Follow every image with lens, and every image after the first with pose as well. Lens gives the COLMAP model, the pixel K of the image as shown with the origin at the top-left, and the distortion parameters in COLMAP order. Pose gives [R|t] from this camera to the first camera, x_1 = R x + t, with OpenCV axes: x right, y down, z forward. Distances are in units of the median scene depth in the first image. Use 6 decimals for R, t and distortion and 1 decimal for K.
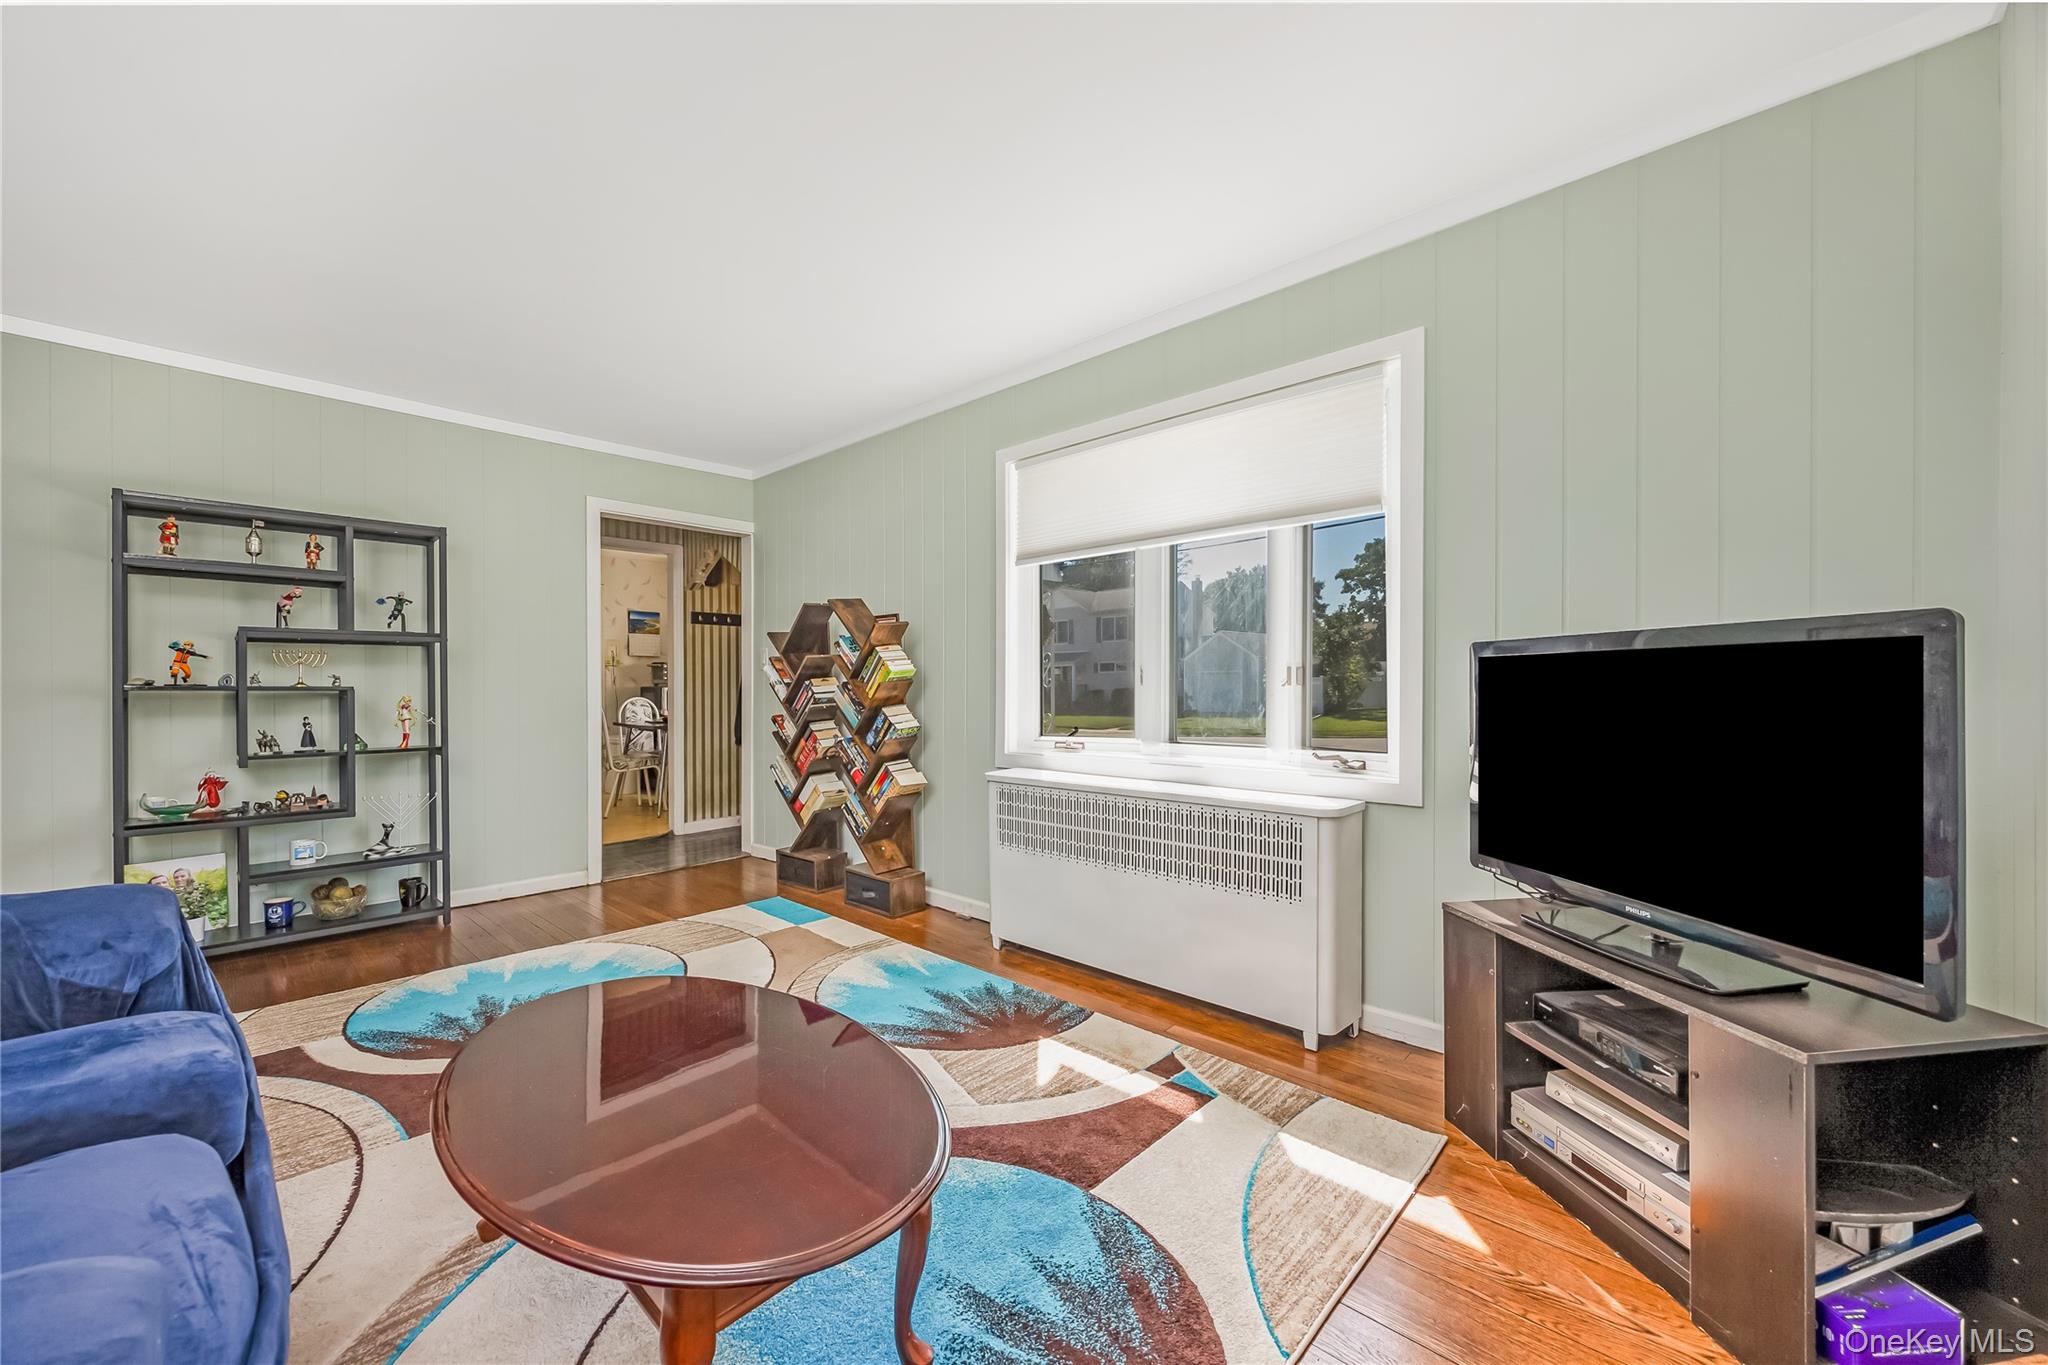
lens RADIAL K [[789.4, 0, 1024.0], [0, 789.4, 682.5], [0, 0, 1]] dist [-0.001685, -0.000320]
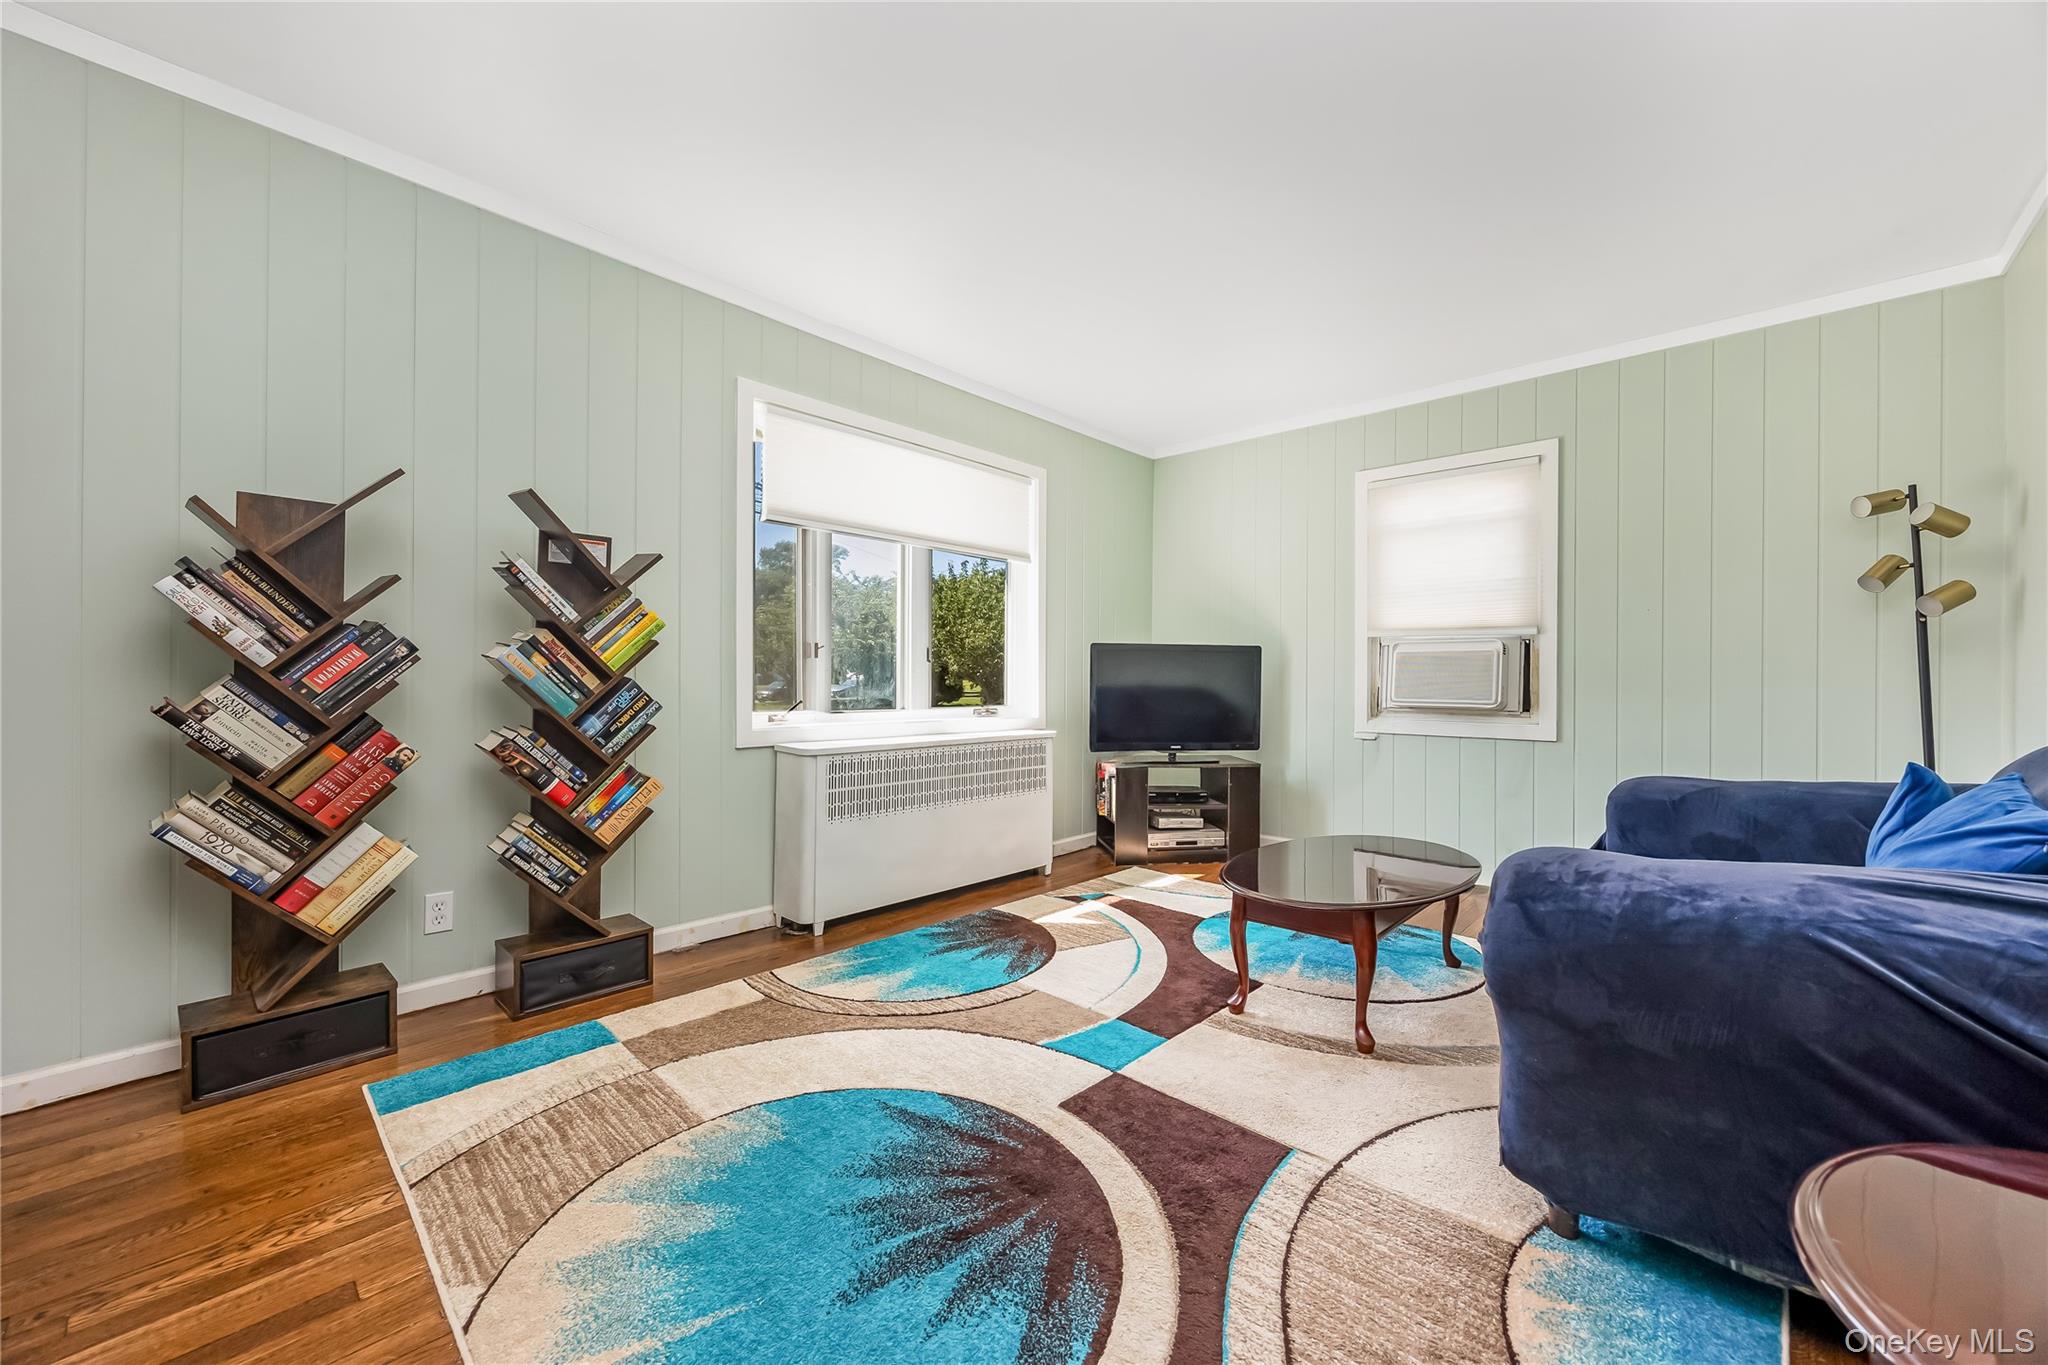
lens RADIAL K [[789.4, 0, 1024.0], [0, 789.4, 682.5], [0, 0, 1]] dist [-0.001685, -0.000320]
pose [[-0.010884, 0.001342, 0.999940, -1.162208], [-0.010979, 0.999939, -0.001462, 0.044705], [-0.999881, -0.010994, -0.010868, 0.921807]]
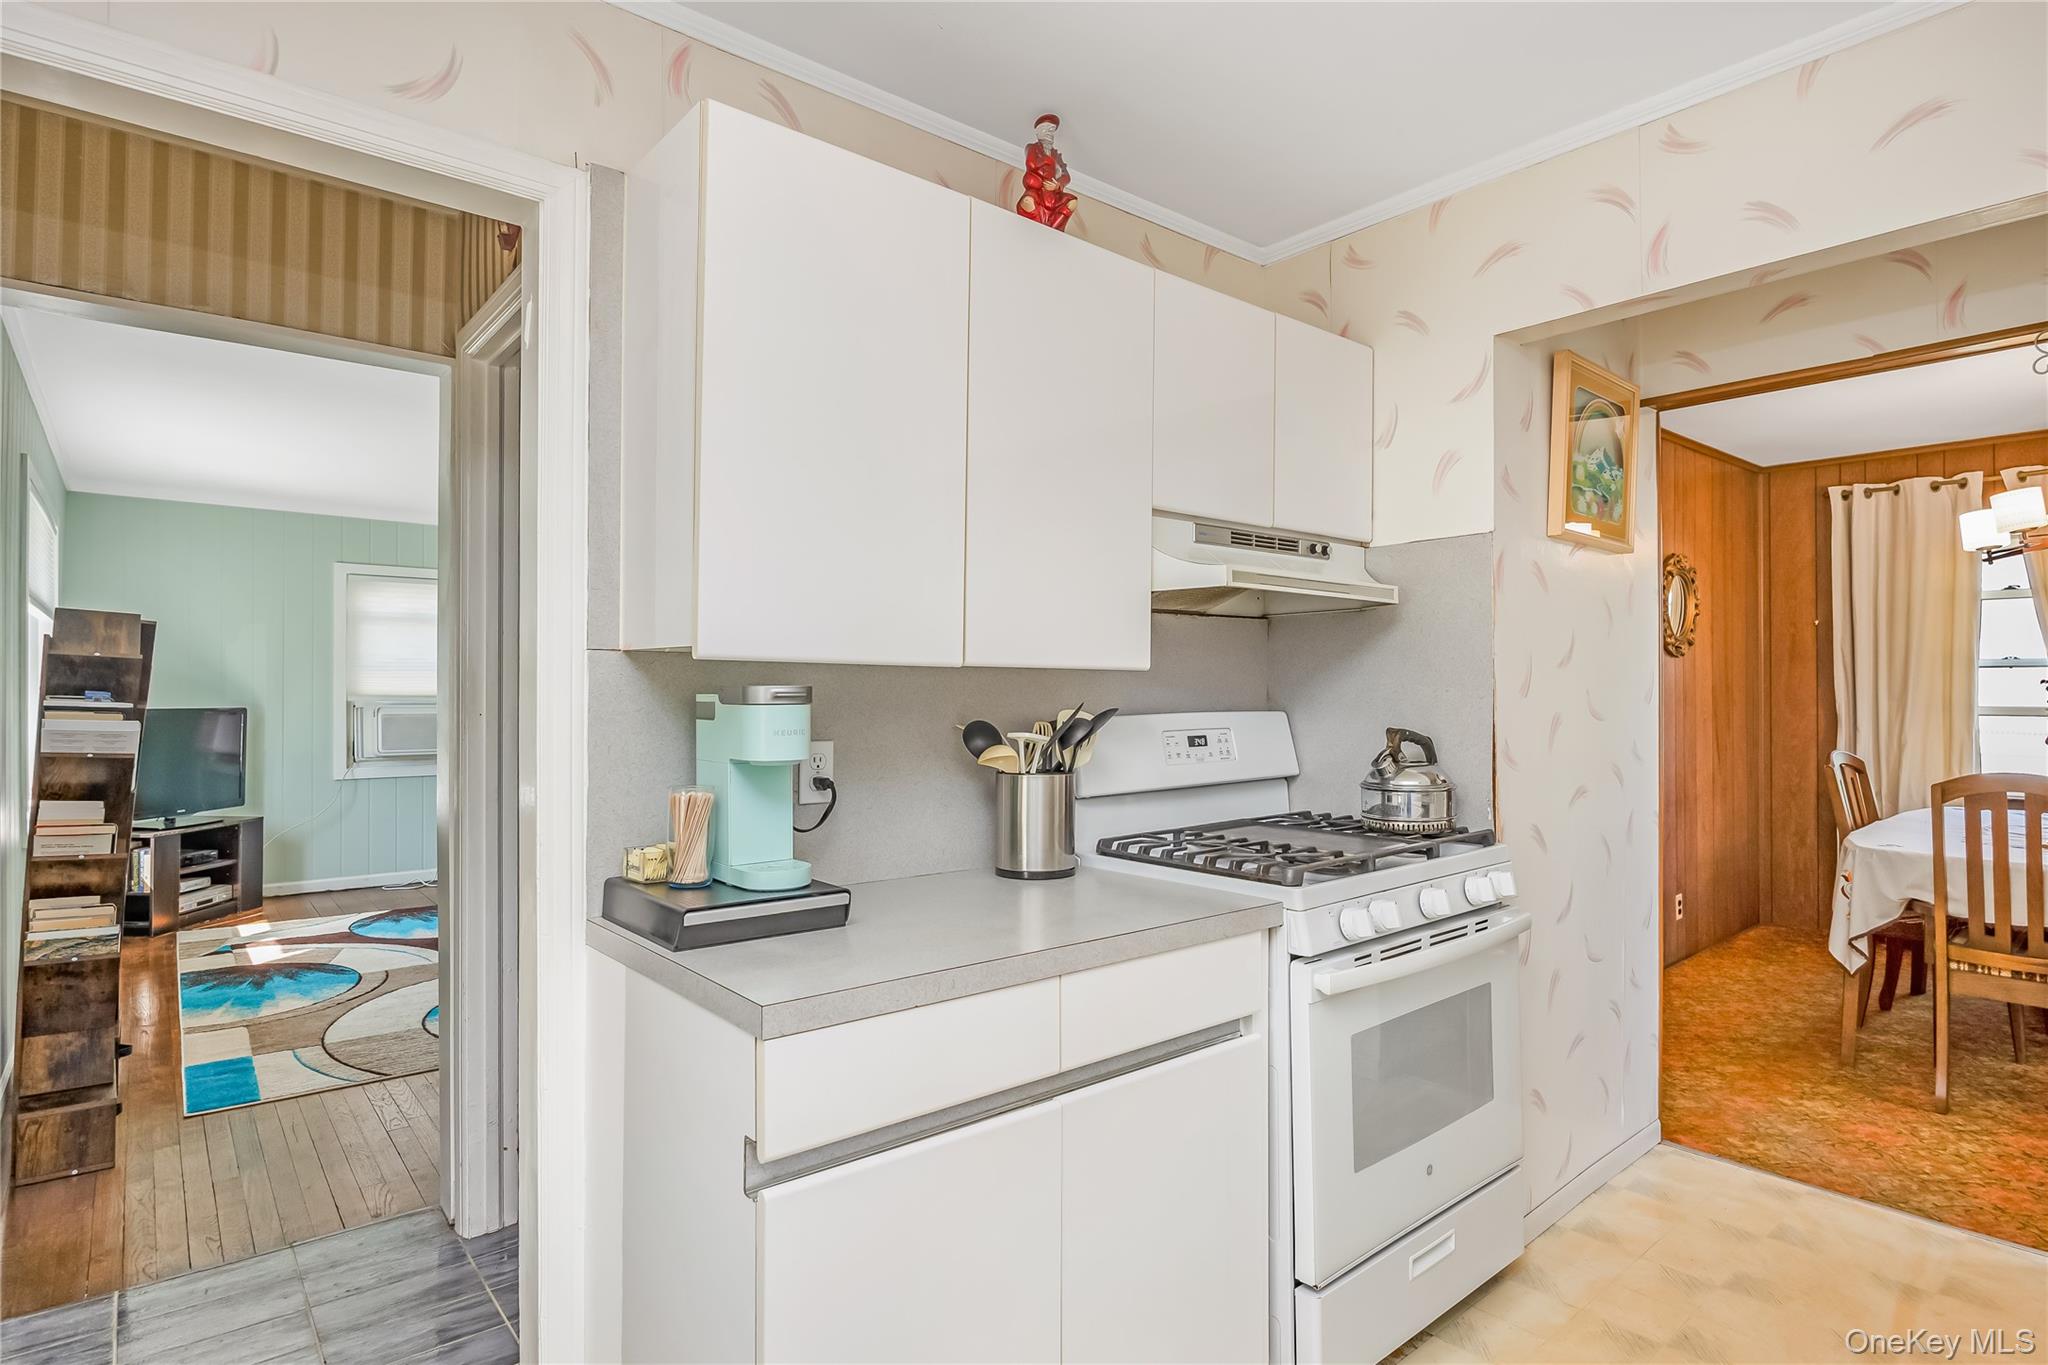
lens RADIAL K [[1052.5, 0, 1024.0], [0, 1052.5, 682.5], [0, 0, 1]] dist [-0.006520, -0.001290]
pose [[-0.993171, 0.008566, 0.116355, -1.517439], [0.006774, 0.999852, -0.015786, -0.047197], [-0.116473, -0.014890, -0.993082, 2.533179]]
